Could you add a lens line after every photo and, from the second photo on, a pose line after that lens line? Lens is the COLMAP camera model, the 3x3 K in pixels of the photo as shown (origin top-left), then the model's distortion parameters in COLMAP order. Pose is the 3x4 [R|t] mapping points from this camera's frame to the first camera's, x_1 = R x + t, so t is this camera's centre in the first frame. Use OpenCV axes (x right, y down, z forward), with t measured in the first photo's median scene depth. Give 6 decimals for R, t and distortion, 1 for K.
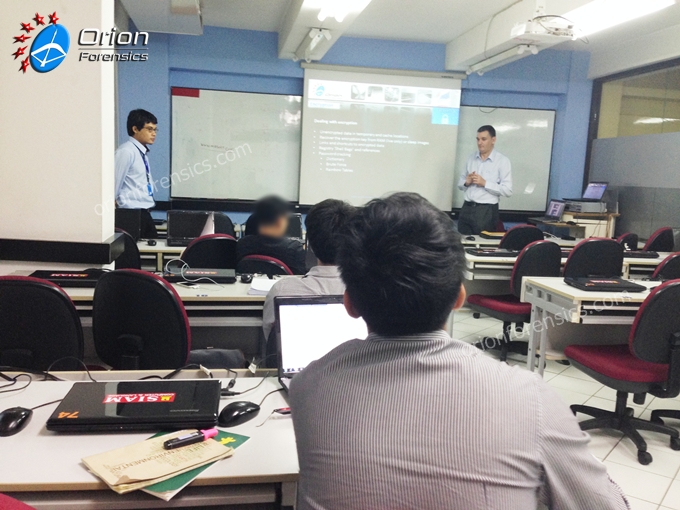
lens RADIAL K [[663.4, 0, 340.0], [0, 663.4, 255.0], [0, 0, 1]] dist [0.237410, -0.537143]
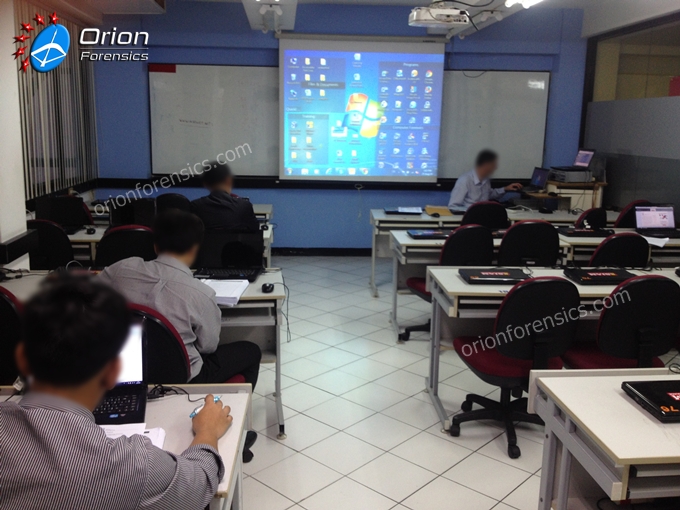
lens RADIAL K [[694.3, 0, 340.0], [0, 694.3, 255.0], [0, 0, 1]] dist [0.140037, -0.390455]
pose [[0.995149, -0.009943, -0.097880, 0.133908], [0.016336, 0.997769, 0.064731, -0.029503], [0.097018, -0.066016, 0.993091, -0.020209]]
